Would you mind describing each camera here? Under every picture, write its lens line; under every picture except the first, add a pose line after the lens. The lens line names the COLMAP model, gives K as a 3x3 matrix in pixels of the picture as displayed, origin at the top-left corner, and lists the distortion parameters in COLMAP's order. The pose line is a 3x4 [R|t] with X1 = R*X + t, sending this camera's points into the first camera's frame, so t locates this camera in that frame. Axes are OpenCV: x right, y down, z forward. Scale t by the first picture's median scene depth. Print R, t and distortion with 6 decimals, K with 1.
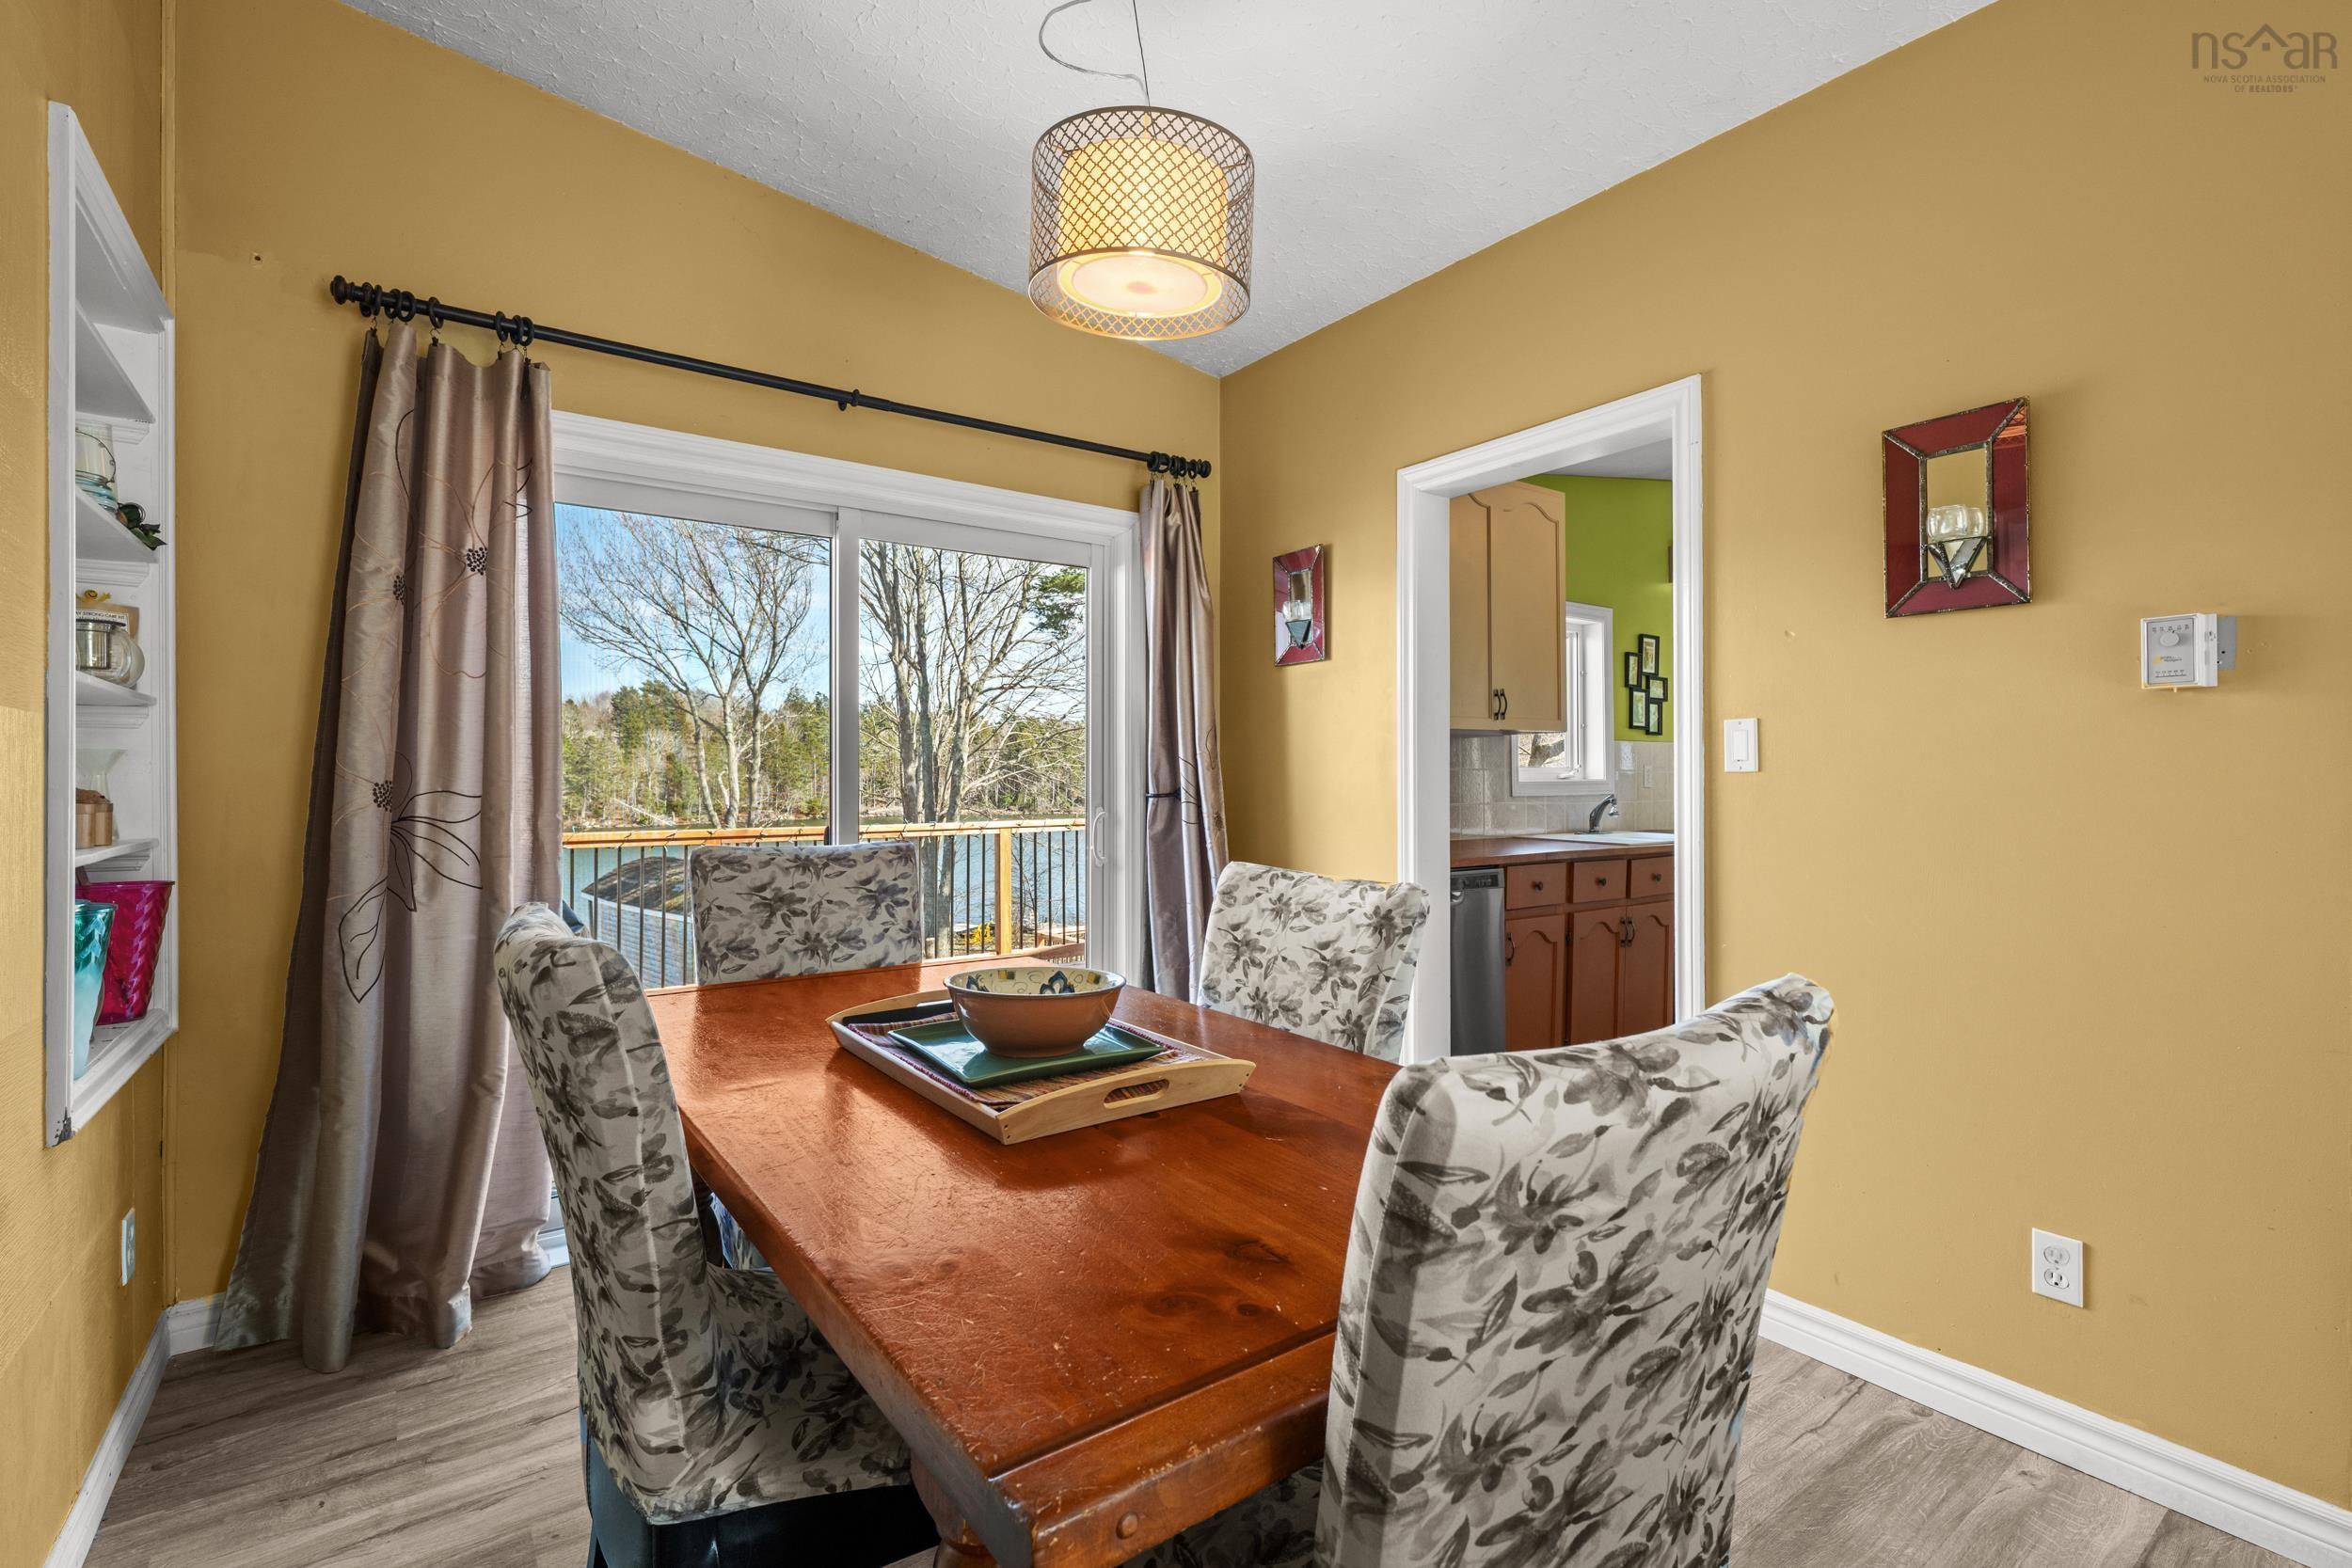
lens RADIAL K [[1061.9, 0, 1173.0], [0, 1061.9, 788.0], [0, 0, 1]] dist [-0.000832, -0.000917]
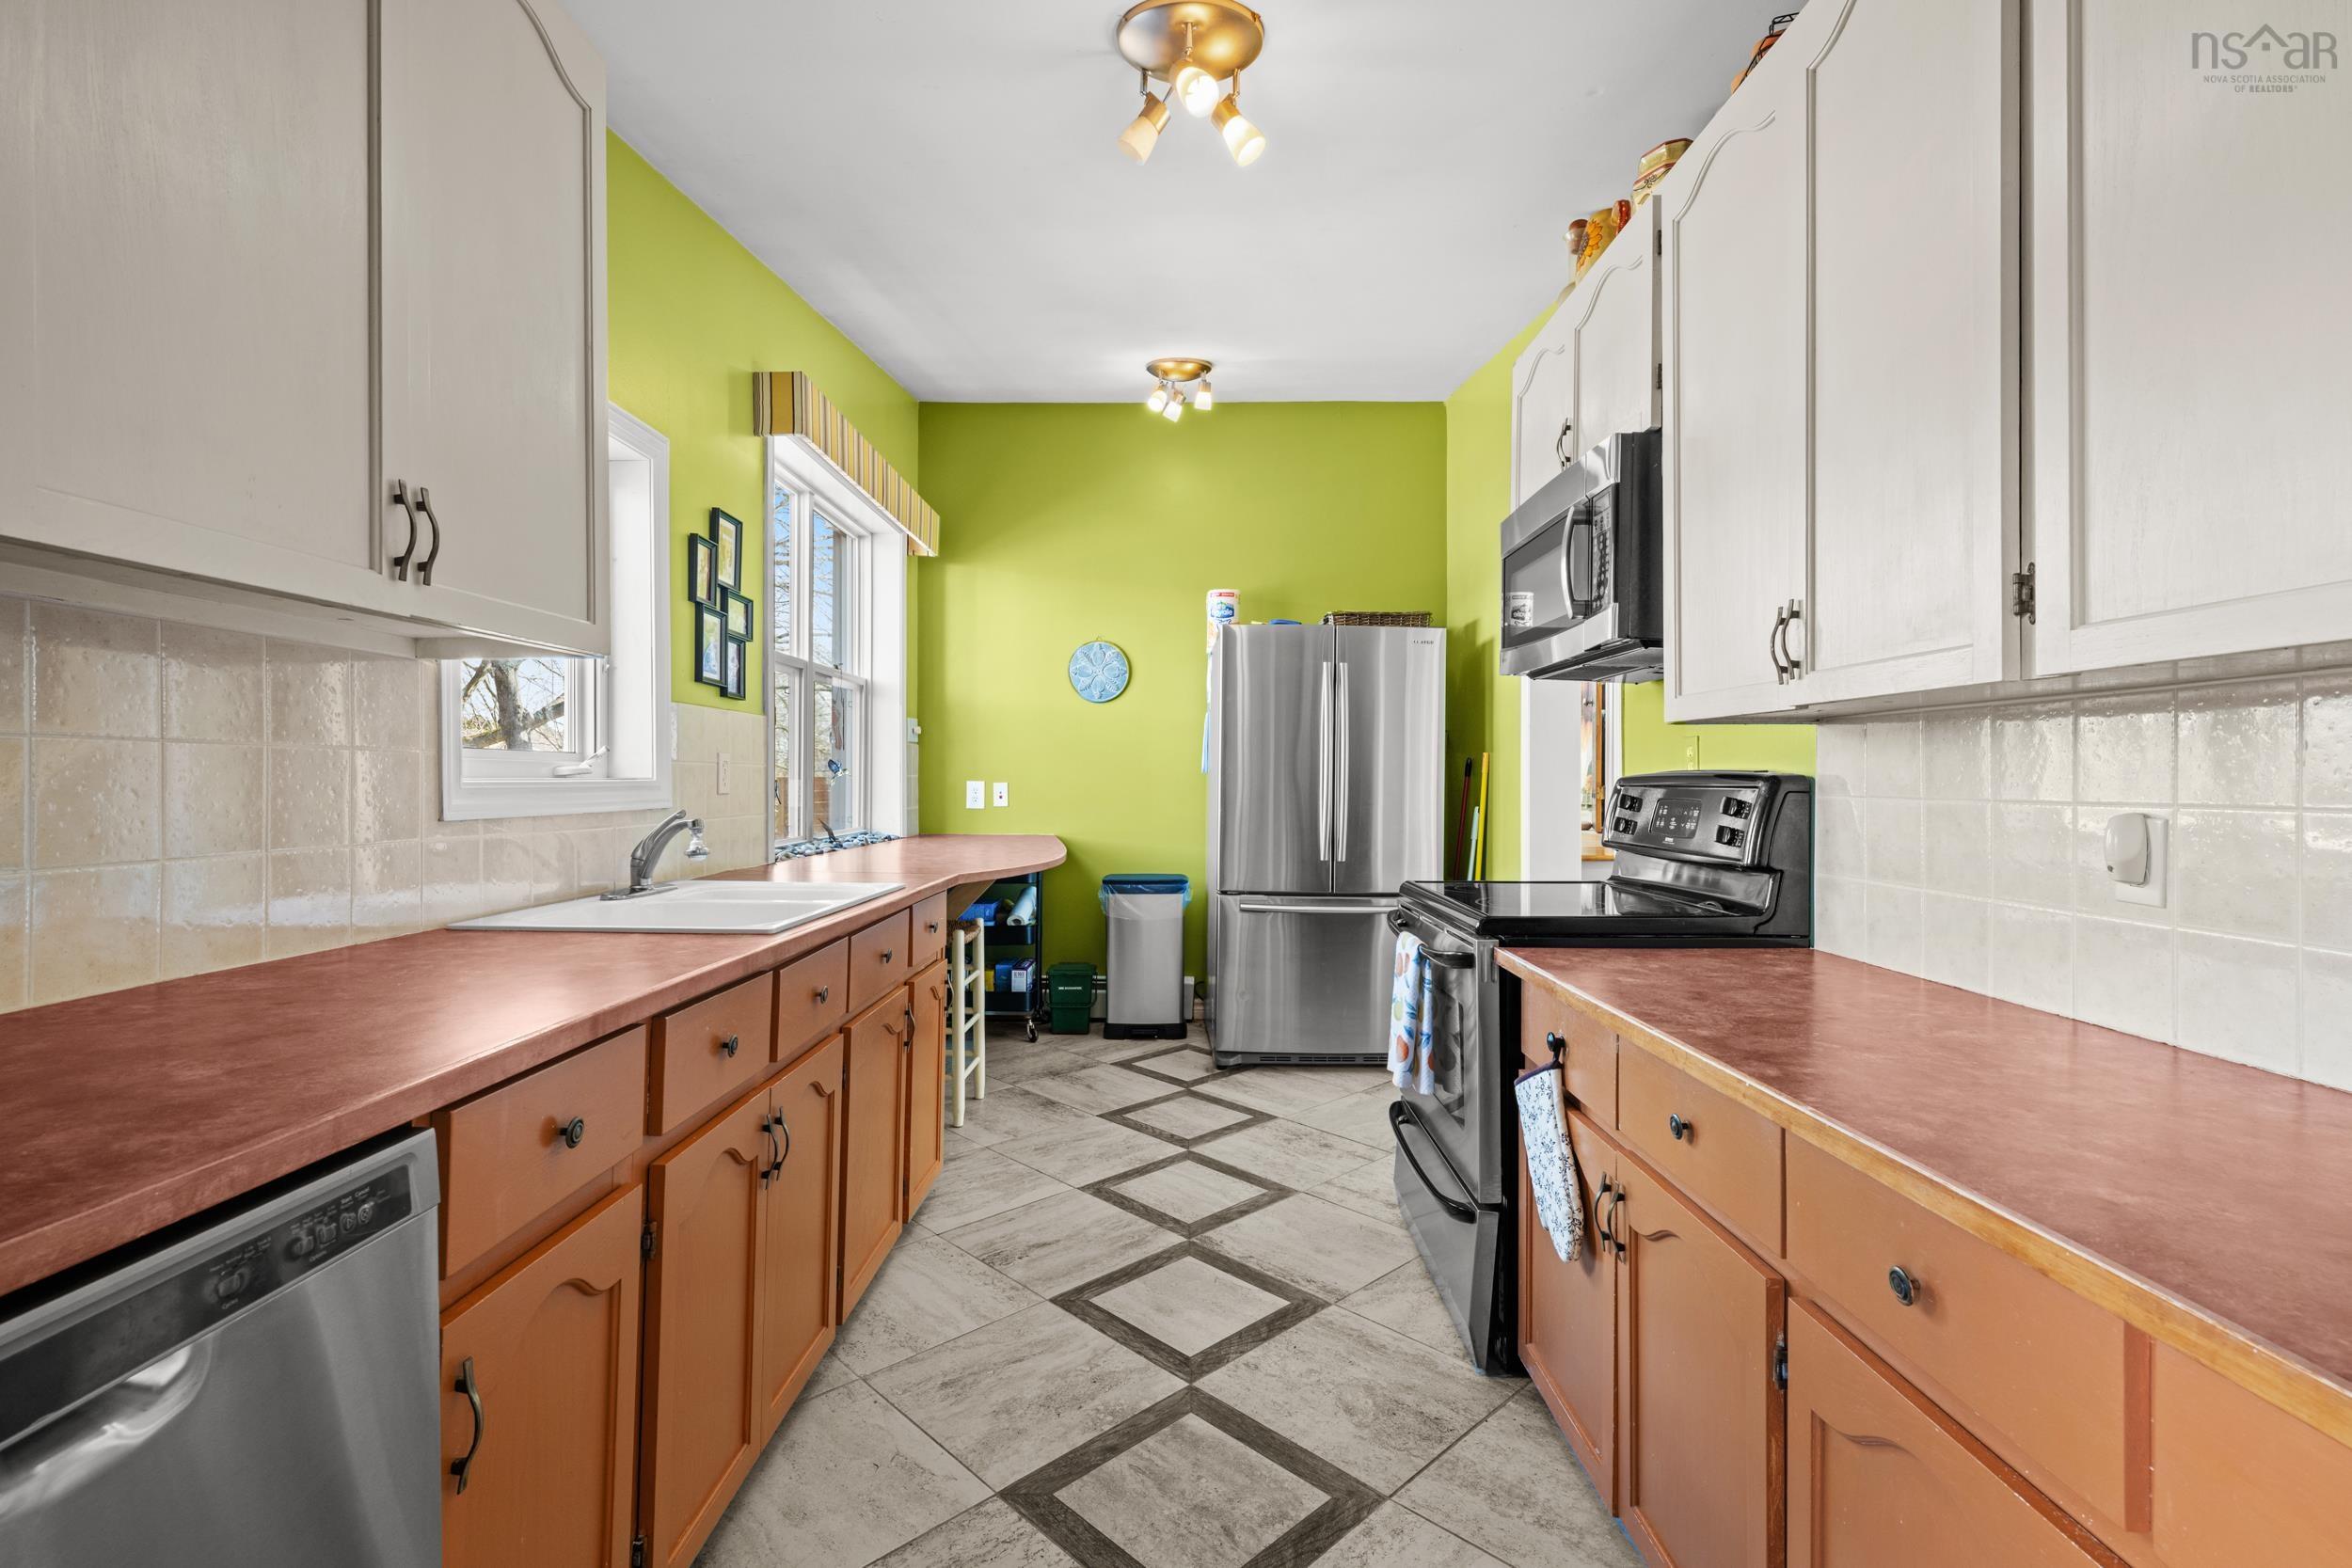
lens RADIAL K [[1061.9, 0, 1182.5], [0, 1061.9, 771.5], [0, 0, 1]] dist [-0.000832, -0.000917]
pose [[0.590376, 0.008149, 0.807087, 0.191810], [0.006808, 0.999863, -0.015076, -0.003136], [-0.807100, 0.014395, 0.590240, 0.638237]]
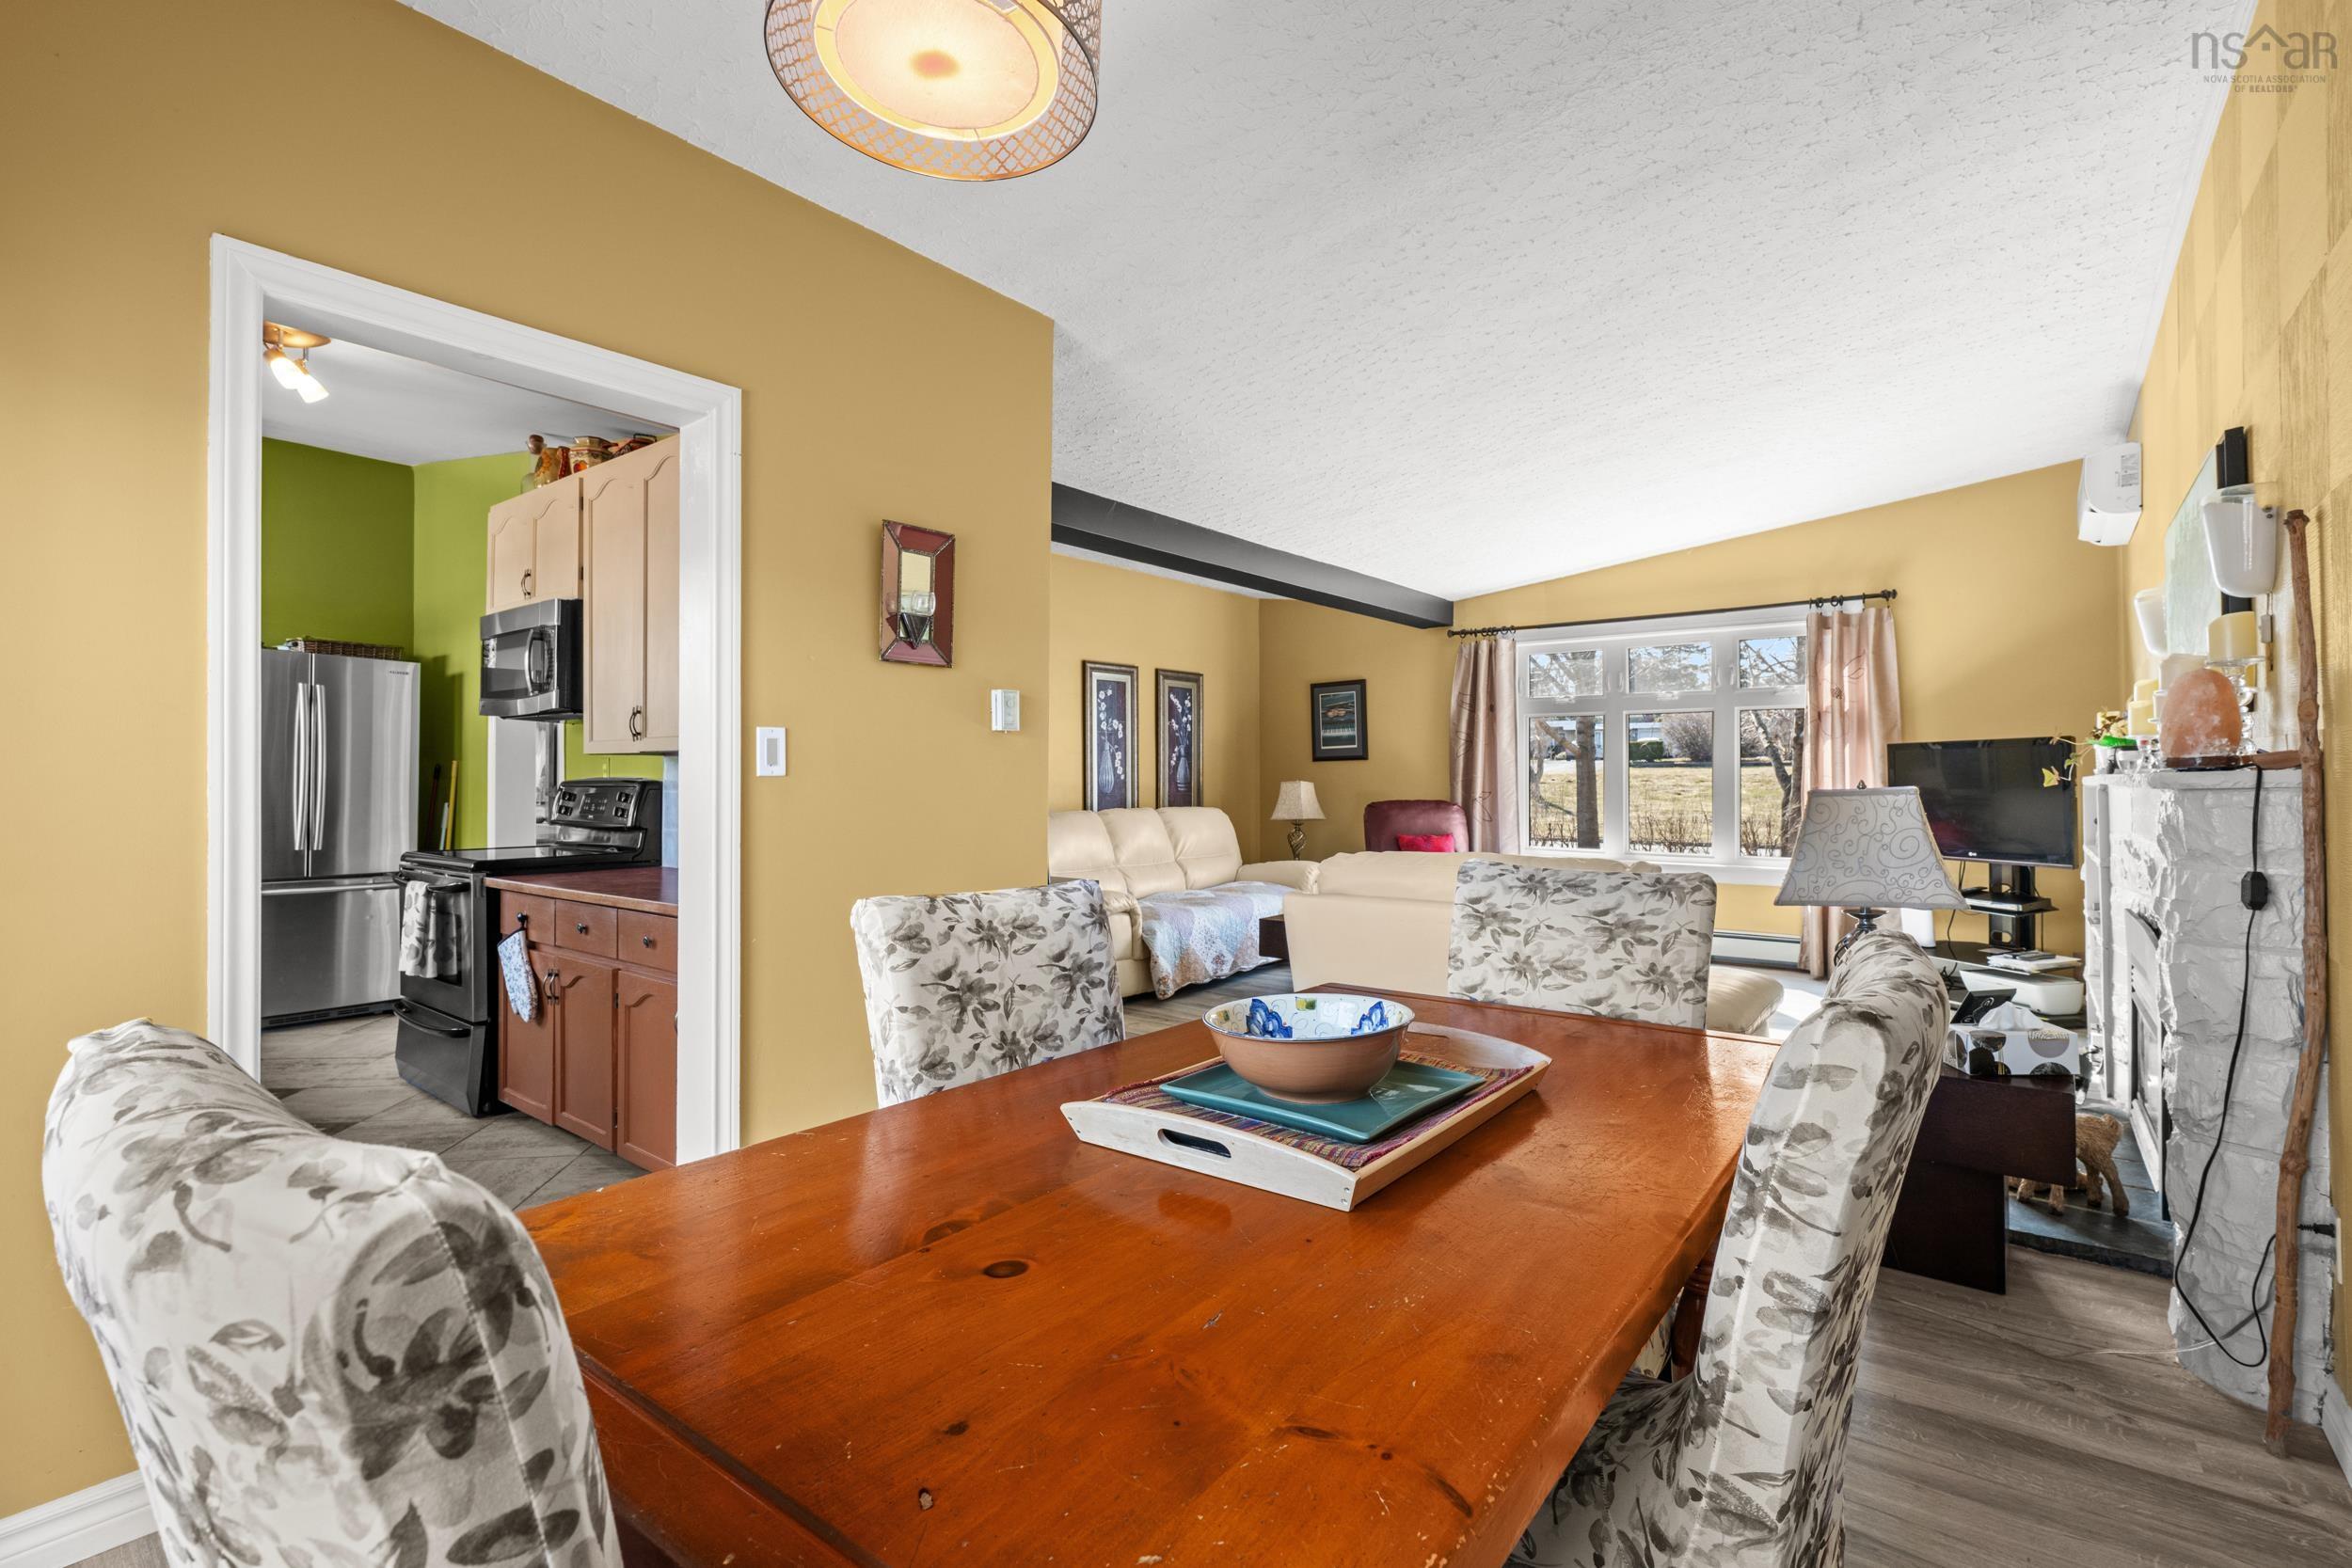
lens RADIAL K [[1061.9, 0, 1179.3], [0, 1061.9, 777.3], [0, 0, 1]] dist [-0.000832, -0.000917]
pose [[-0.270013, 0.003246, 0.962851, -0.343685], [0.009518, 0.999954, -0.000702, -0.004684], [-0.962810, 0.008975, -0.270031, 0.490416]]
